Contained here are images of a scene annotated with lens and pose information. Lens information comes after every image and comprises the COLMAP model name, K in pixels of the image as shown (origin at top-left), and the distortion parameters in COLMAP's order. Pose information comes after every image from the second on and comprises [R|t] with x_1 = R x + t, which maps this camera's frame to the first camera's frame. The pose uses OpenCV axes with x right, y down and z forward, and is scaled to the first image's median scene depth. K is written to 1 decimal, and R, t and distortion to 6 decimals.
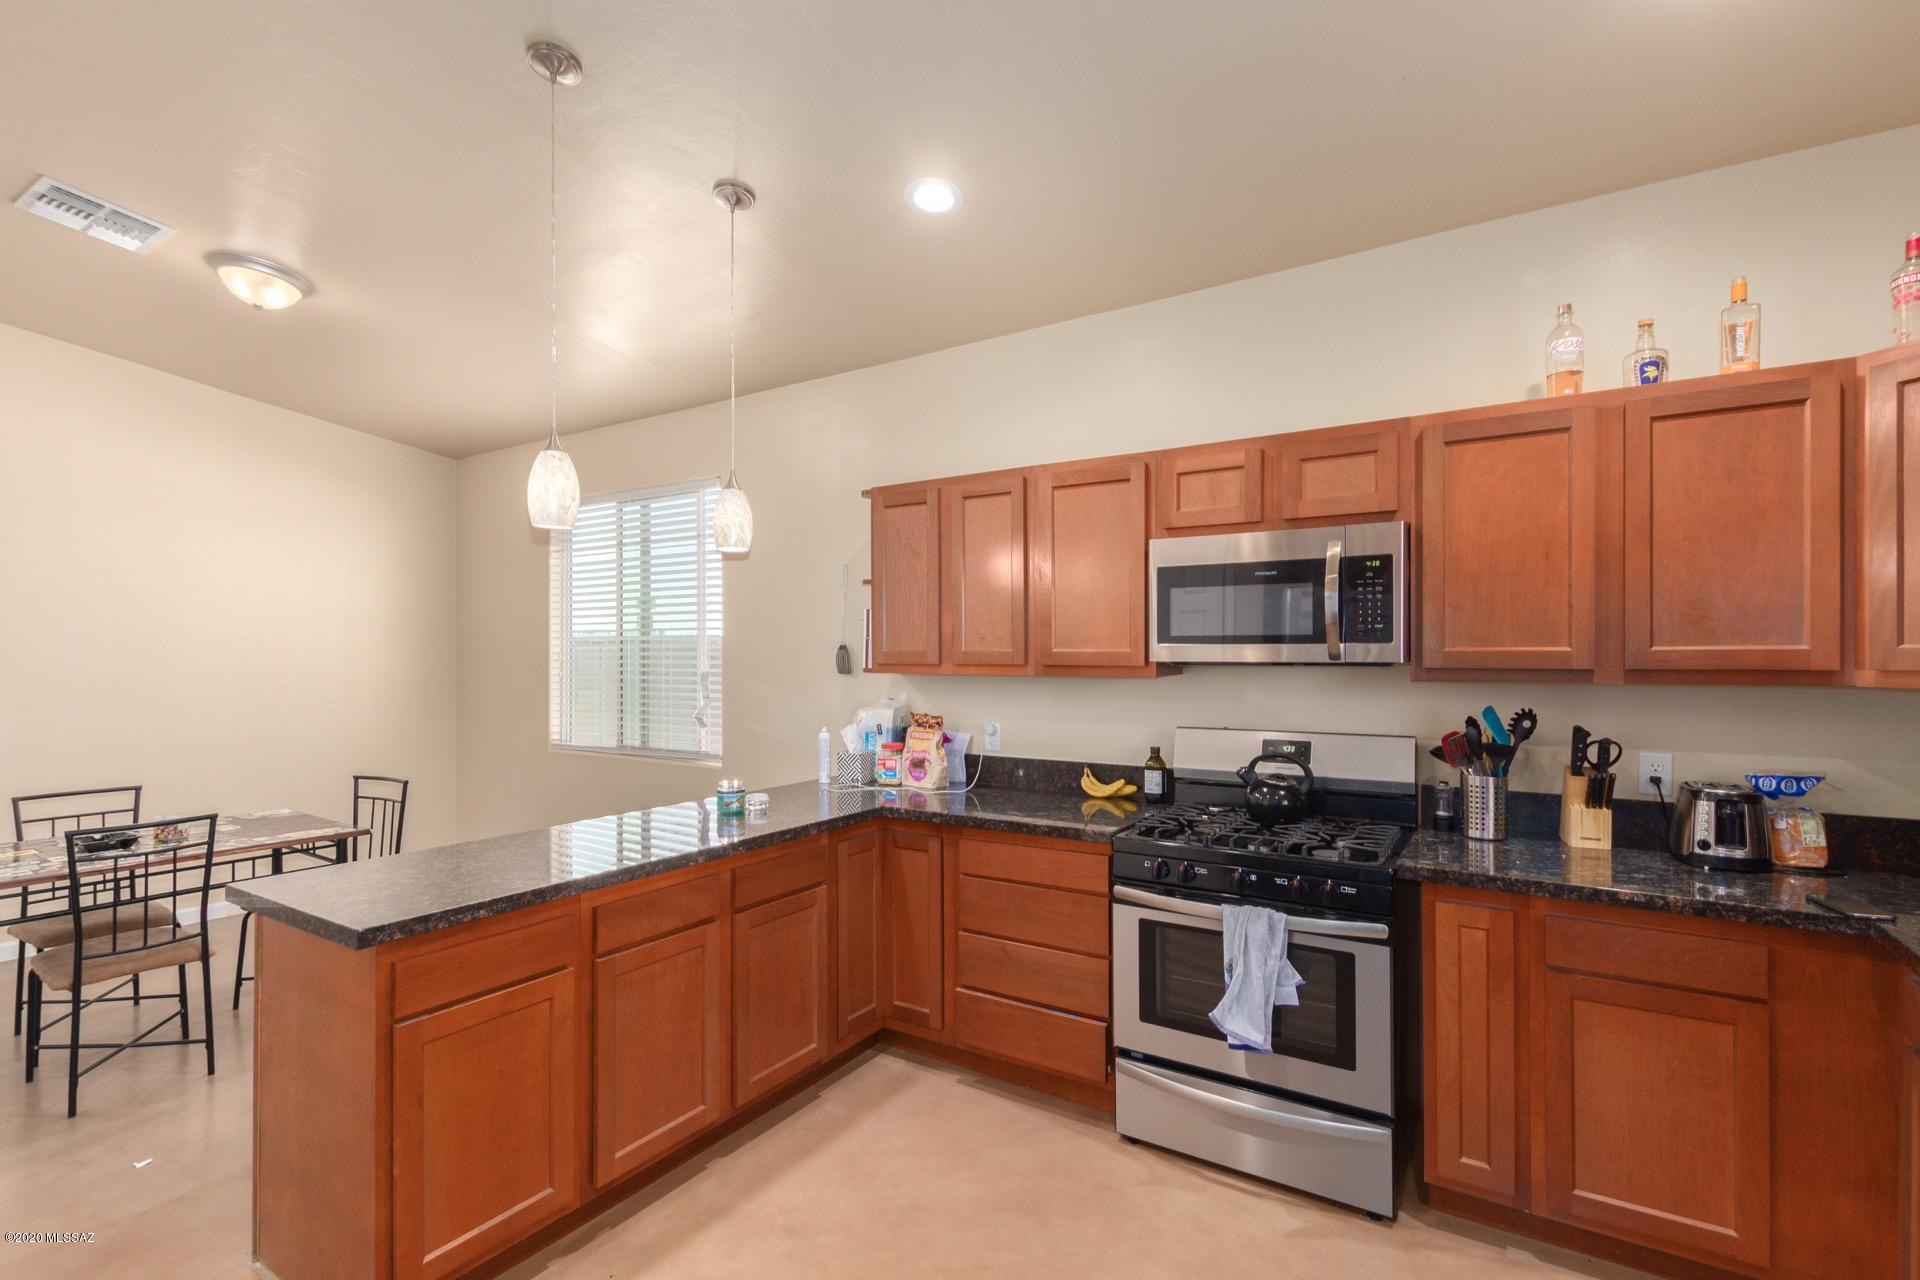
lens RADIAL K [[873.8, 0, 970.9], [0, 873.8, 637.6], [0, 0, 1]] dist [0.002644, 0.000049]
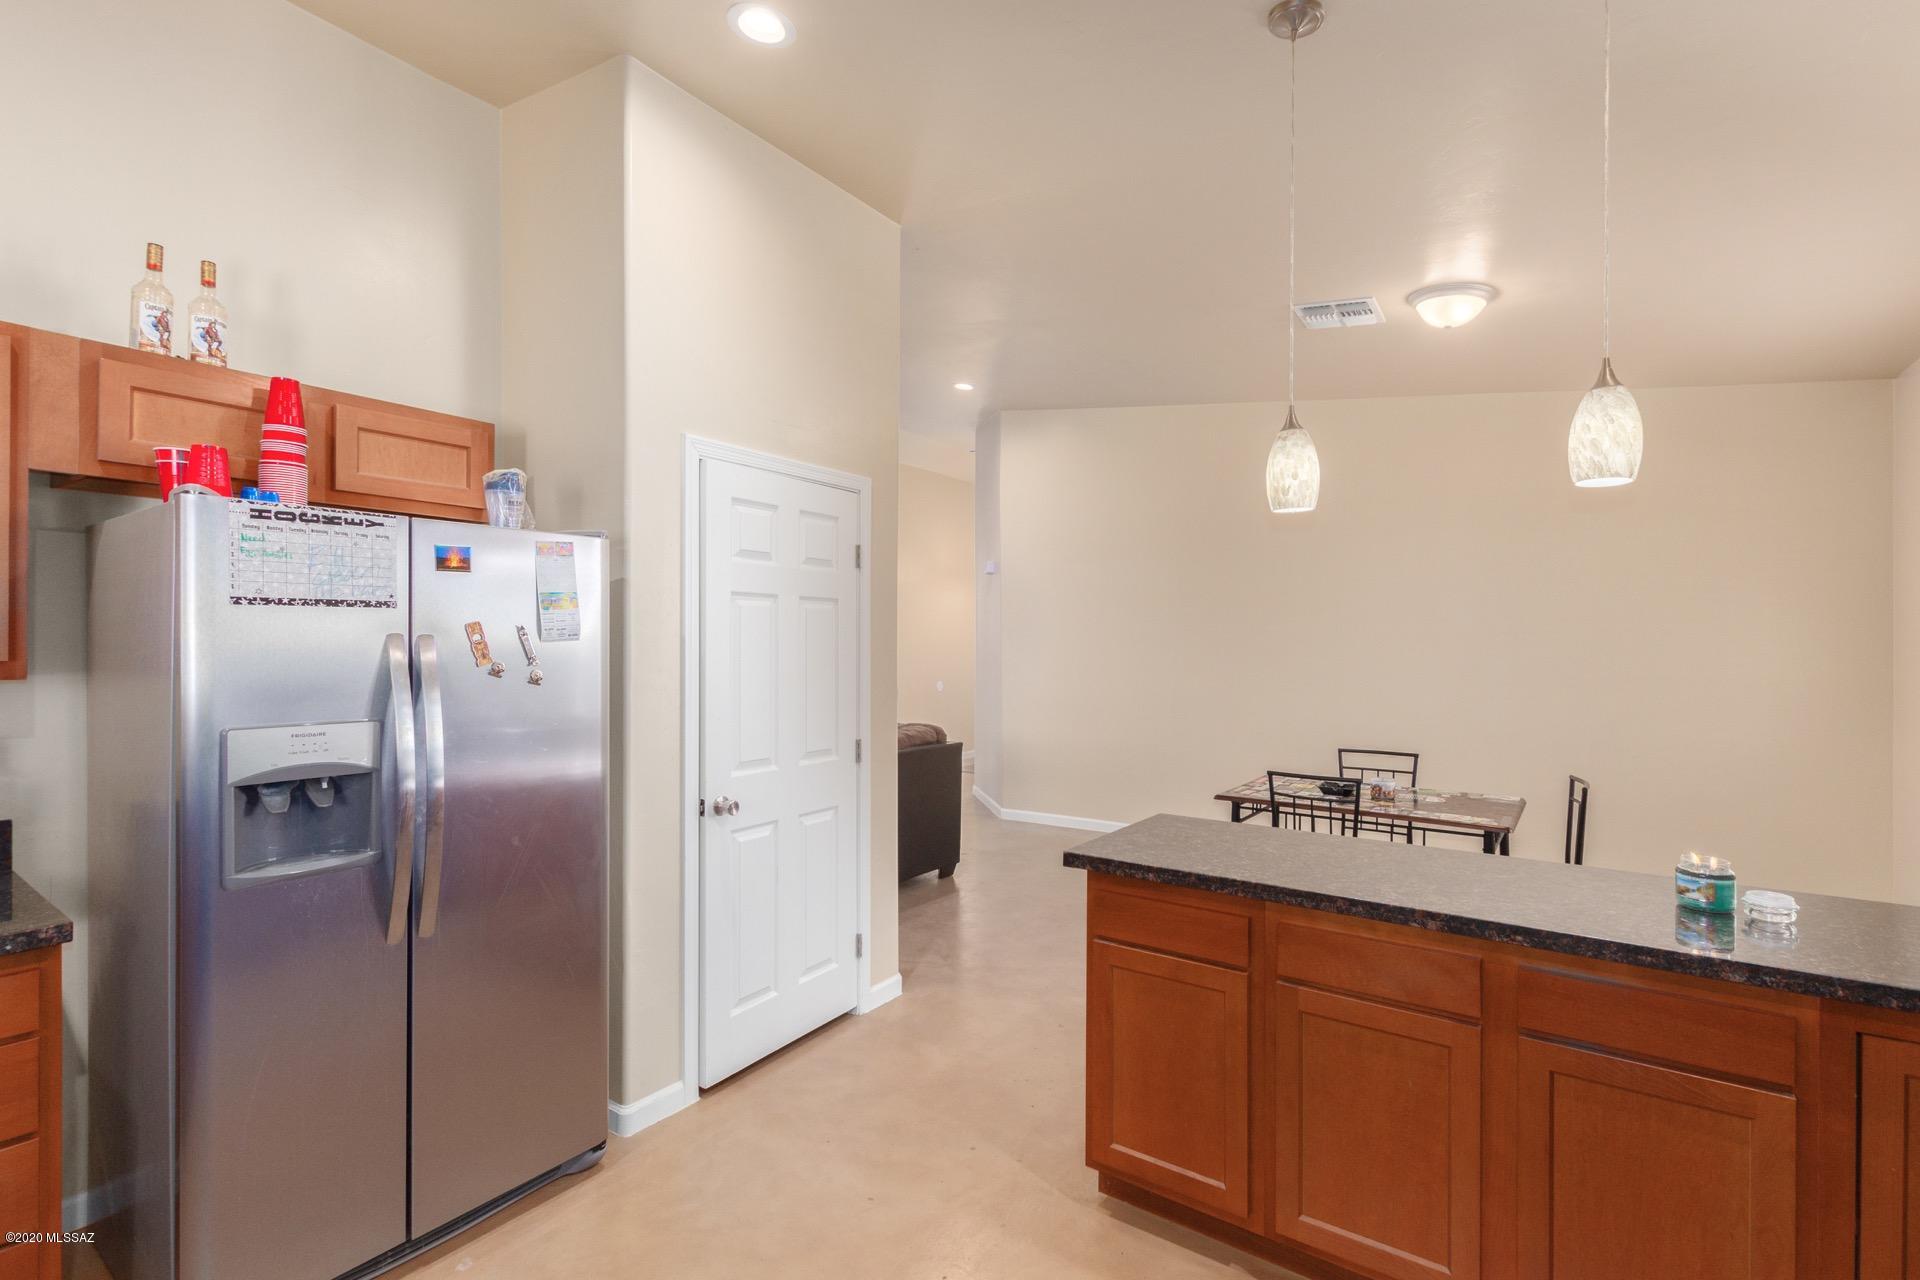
lens RADIAL K [[873.8, 0, 959.4], [0, 873.8, 637.5], [0, 0, 1]] dist [0.002644, 0.000049]
pose [[-0.041619, -0.005548, -0.999118, 0.371231], [0.009928, 0.999933, -0.005966, 0.010650], [0.999084, -0.010168, -0.041561, 0.532847]]
